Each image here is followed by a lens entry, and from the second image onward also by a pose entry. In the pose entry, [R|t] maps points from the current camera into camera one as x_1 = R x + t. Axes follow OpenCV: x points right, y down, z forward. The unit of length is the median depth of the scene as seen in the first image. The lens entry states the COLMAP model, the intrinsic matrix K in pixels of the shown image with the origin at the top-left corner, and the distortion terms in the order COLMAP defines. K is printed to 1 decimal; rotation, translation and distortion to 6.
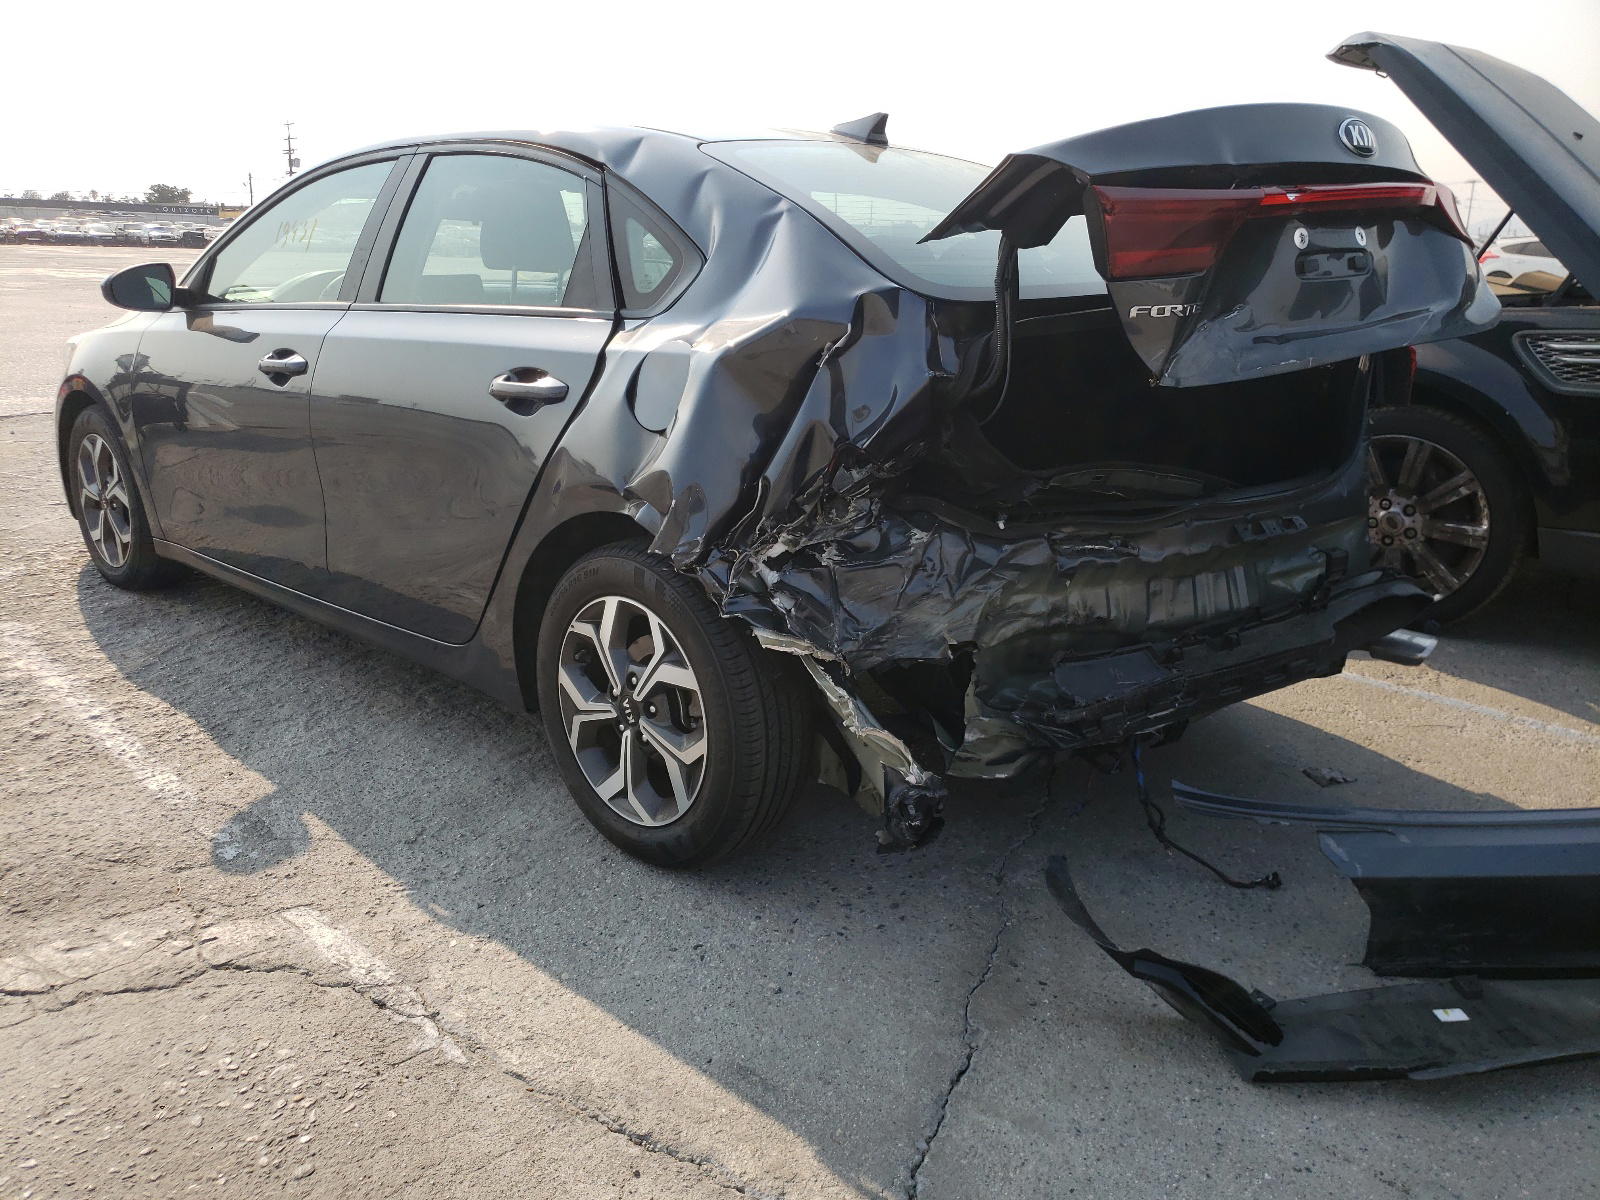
lens RADIAL K [[1327.7, 0, 797.2], [0, 1327.7, 575.0], [0, 0, 1]] dist [0.224006, -0.360858]
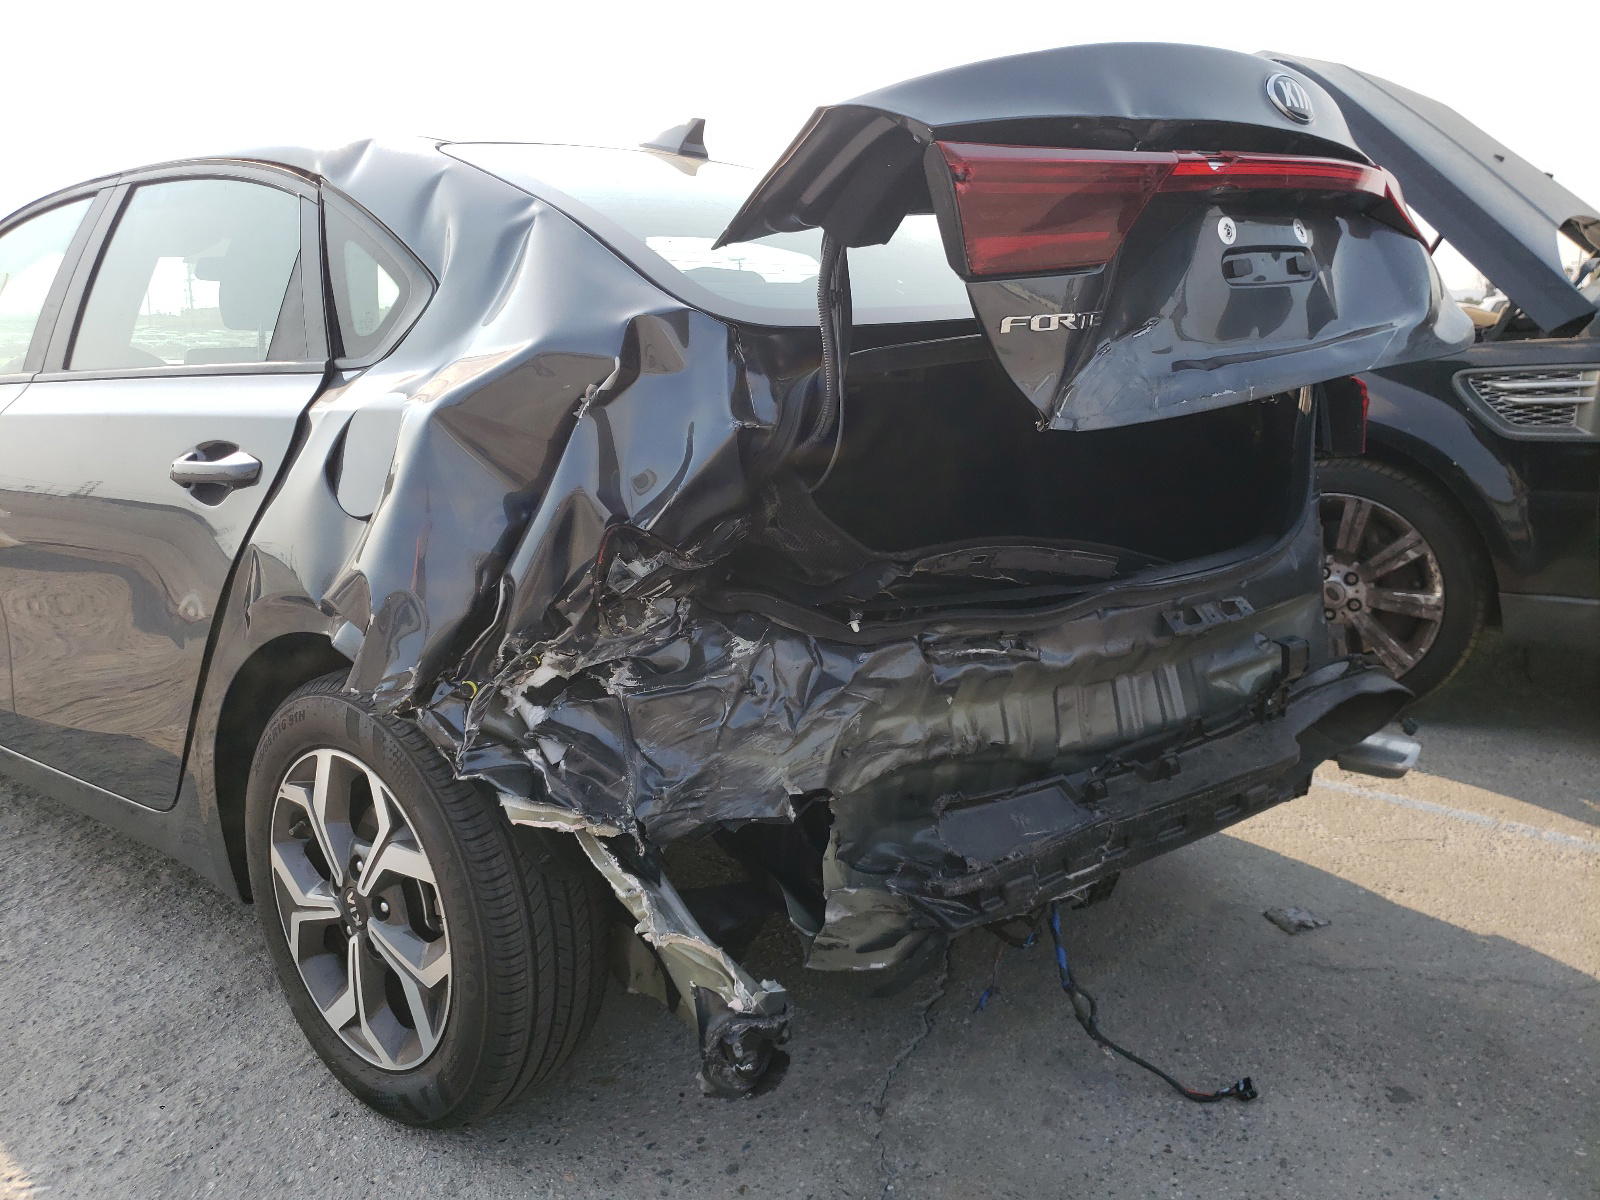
lens RADIAL K [[1204.0, 0, 799.2], [0, 1204.0, 567.5], [0, 0, 1]] dist [0.149127, -0.162562]
pose [[0.998369, -0.041931, 0.038732, 0.096075], [0.044343, 0.996984, -0.063689, -0.028571], [-0.035945, 0.065302, 0.997218, 0.329706]]
